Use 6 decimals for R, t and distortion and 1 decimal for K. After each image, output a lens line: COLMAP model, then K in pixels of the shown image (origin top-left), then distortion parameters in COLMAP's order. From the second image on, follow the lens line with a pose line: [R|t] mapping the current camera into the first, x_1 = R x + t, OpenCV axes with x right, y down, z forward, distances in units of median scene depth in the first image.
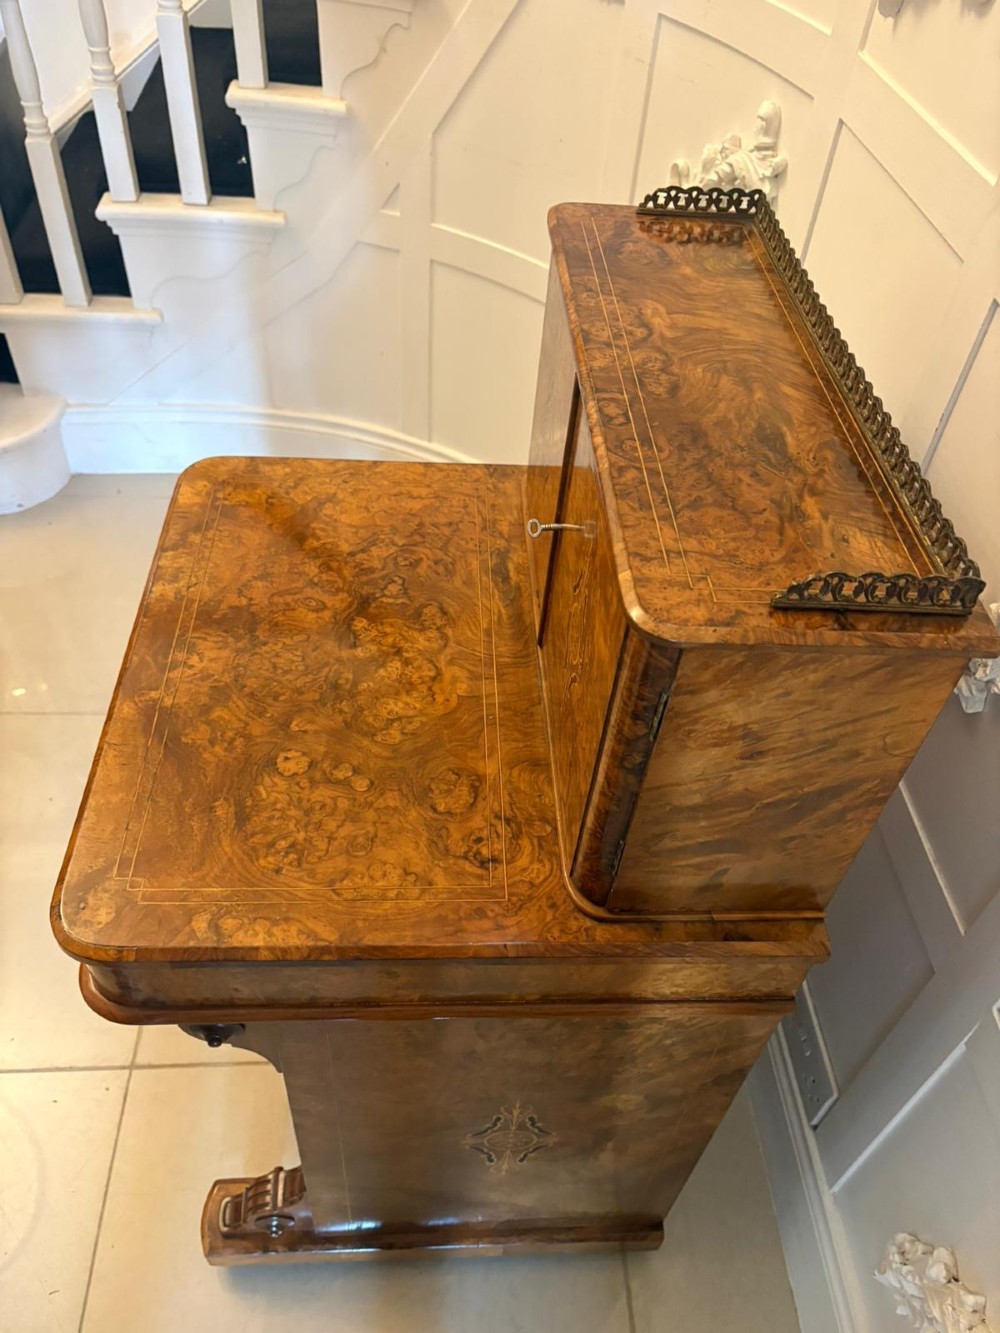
lens RADIAL K [[1026.8, 0, 516.4], [0, 1026.8, 652.8], [0, 0, 1]] dist [0.019053, -0.032678]
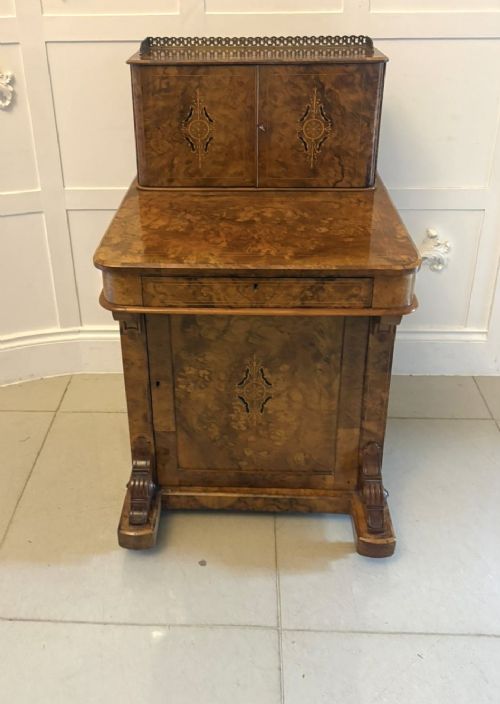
lens RADIAL K [[636.9, 0, 222.6], [0, 636.9, 220.0], [0, 0, 1]] dist [-0.002561, 0.005219]
pose [[0.102748, -0.458591, 0.882687, -1.341261], [0.724117, 0.642883, 0.249713, -0.390184], [-0.681980, 0.613511, 0.398129, 0.467659]]
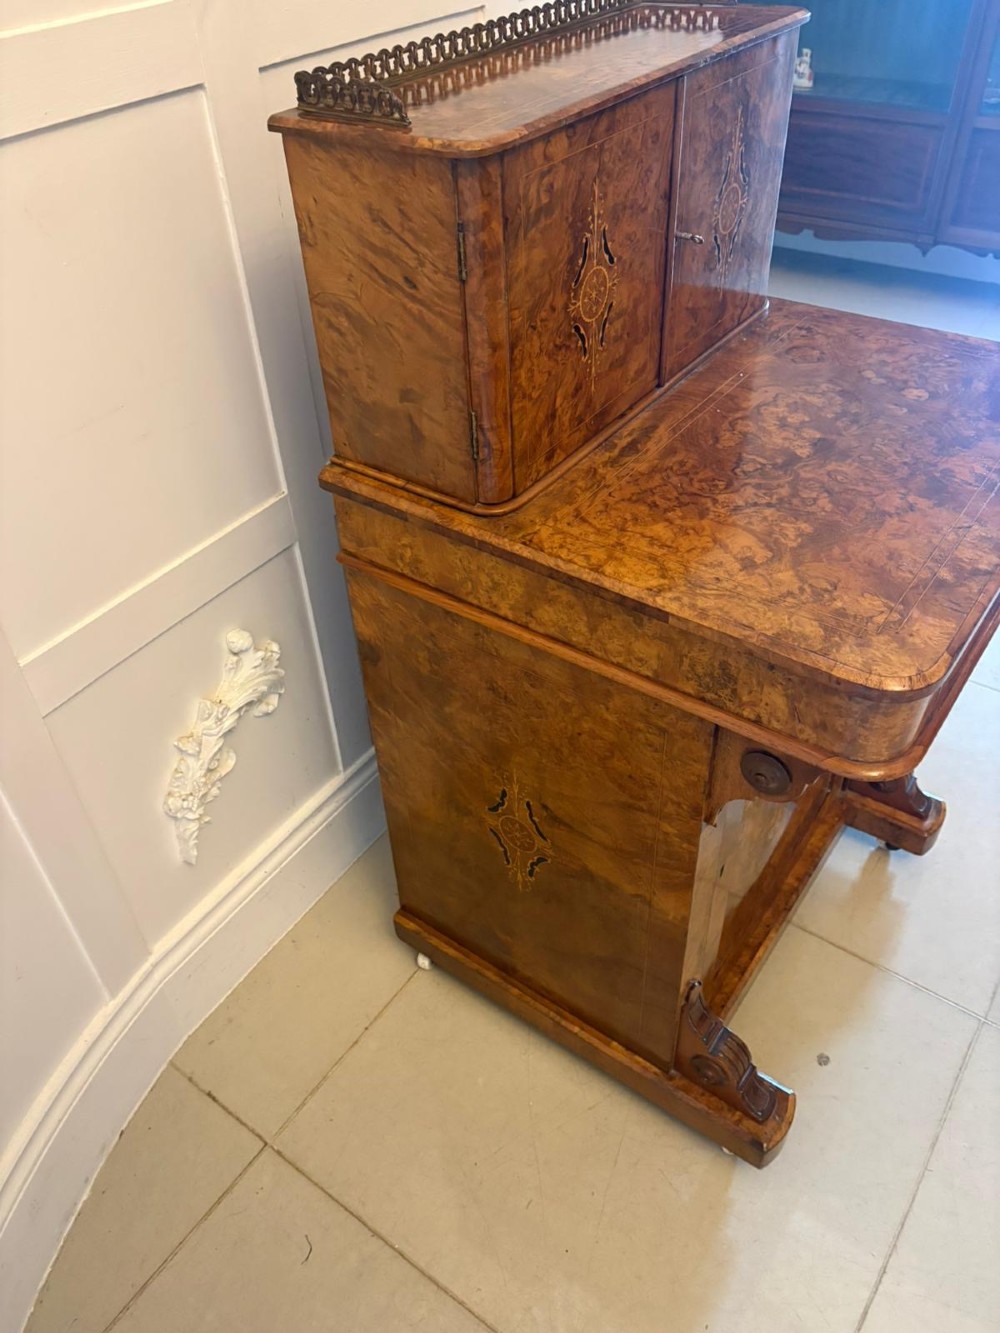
lens RADIAL K [[1026.8, 0, 494.4], [0, 1026.8, 649.2], [0, 0, 1]] dist [0.019053, -0.032678]
pose [[-0.768284, -0.438588, 0.466240, -0.457752], [0.452013, 0.144011, 0.880310, -0.983256], [-0.453237, 0.887075, 0.087606, 1.191118]]
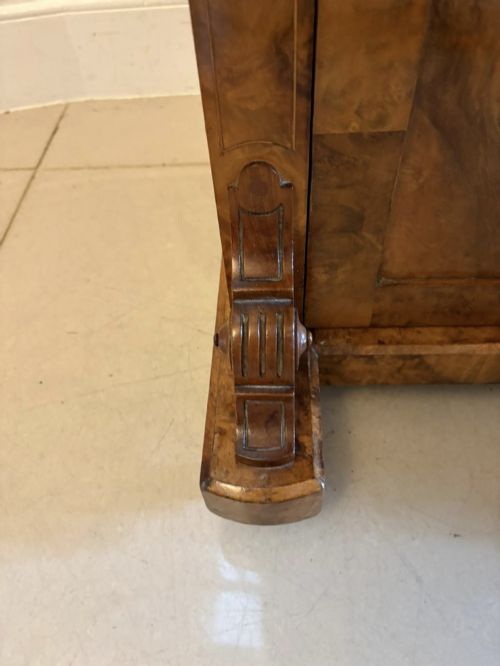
lens RADIAL K [[513.0, 0, 245.0], [0, 513.0, 352.4], [0, 0, 1]] dist [0.019053, -0.032678]
pose [[0.094781, -0.843986, 0.527924, -0.503565], [0.754014, 0.407117, 0.515480, 0.068423], [-0.649985, 0.349204, 0.674964, 1.371877]]
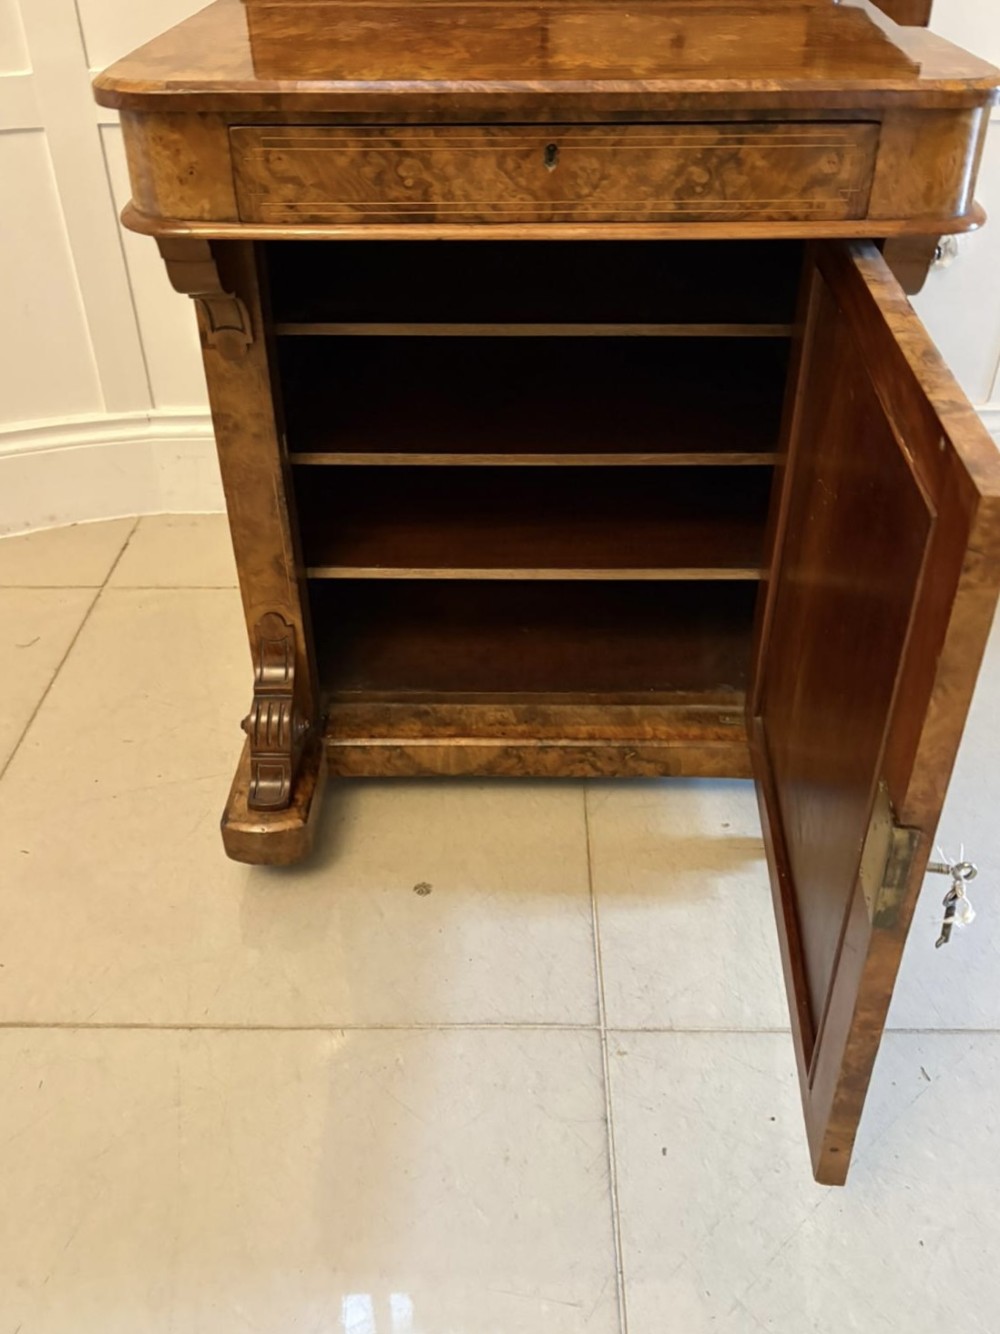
lens RADIAL K [[1110.0, 0, 507.7], [0, 1110.0, 482.7], [0, 0, 1]] dist [-0.012613, 0.017937]
pose [[0.068651, -0.575380, 0.815000, -1.075377], [0.717926, 0.595738, 0.360110, -0.127583], [-0.692726, 0.560387, 0.453978, 0.779115]]
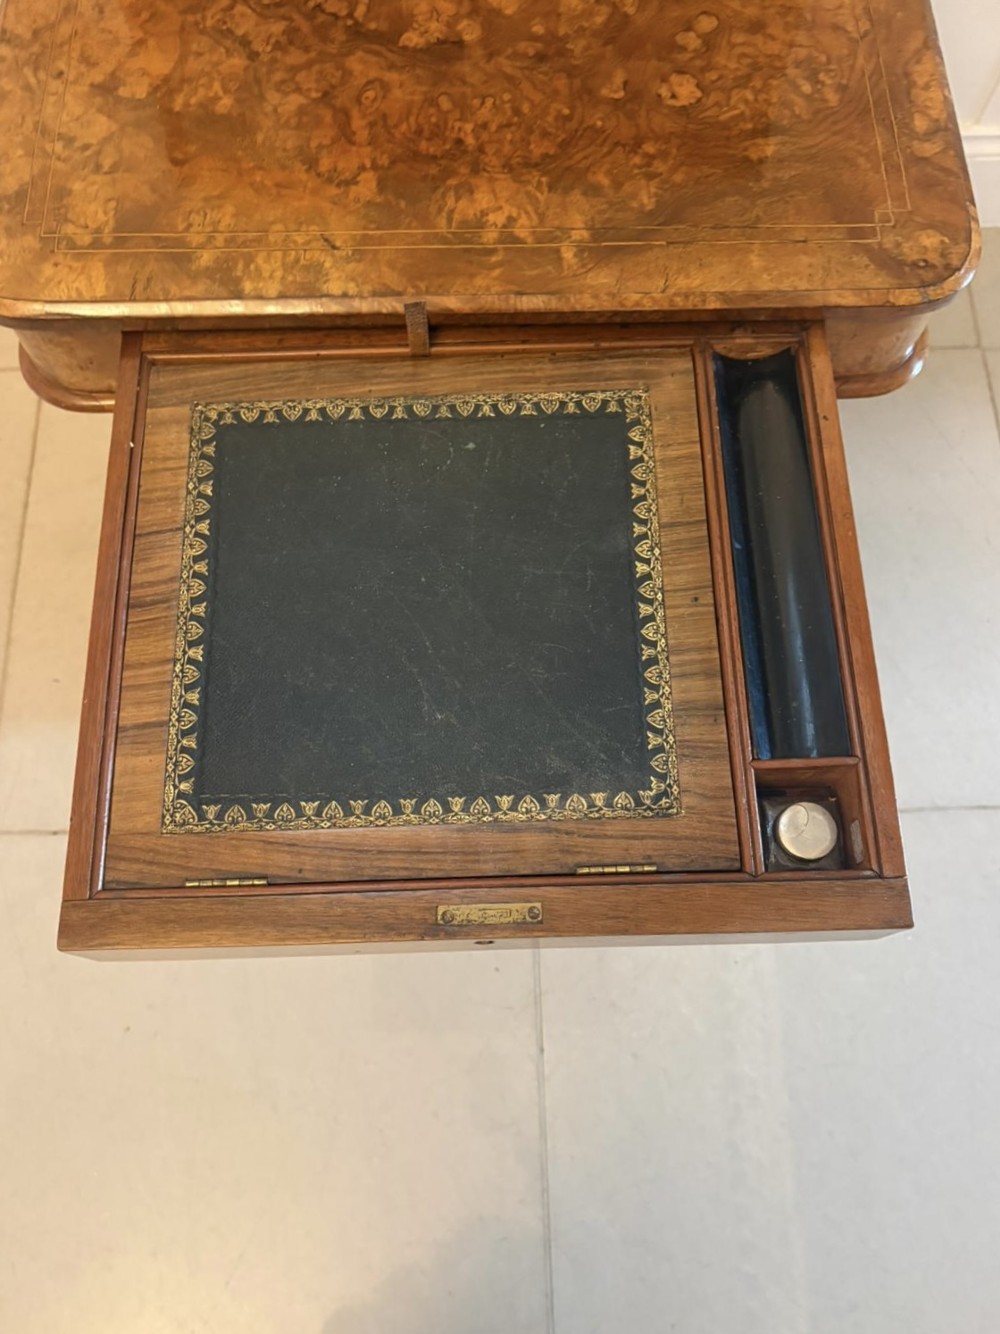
lens RADIAL K [[1091.2, 0, 501.8], [0, 1091.2, 678.0], [0, 0, 1]] dist [0.033027, -0.051312]
pose [[0.029245, -0.961801, 0.272183, -0.735948], [0.710221, 0.211604, 0.671424, -0.374230], [-0.703371, 0.173674, 0.689280, 0.523341]]
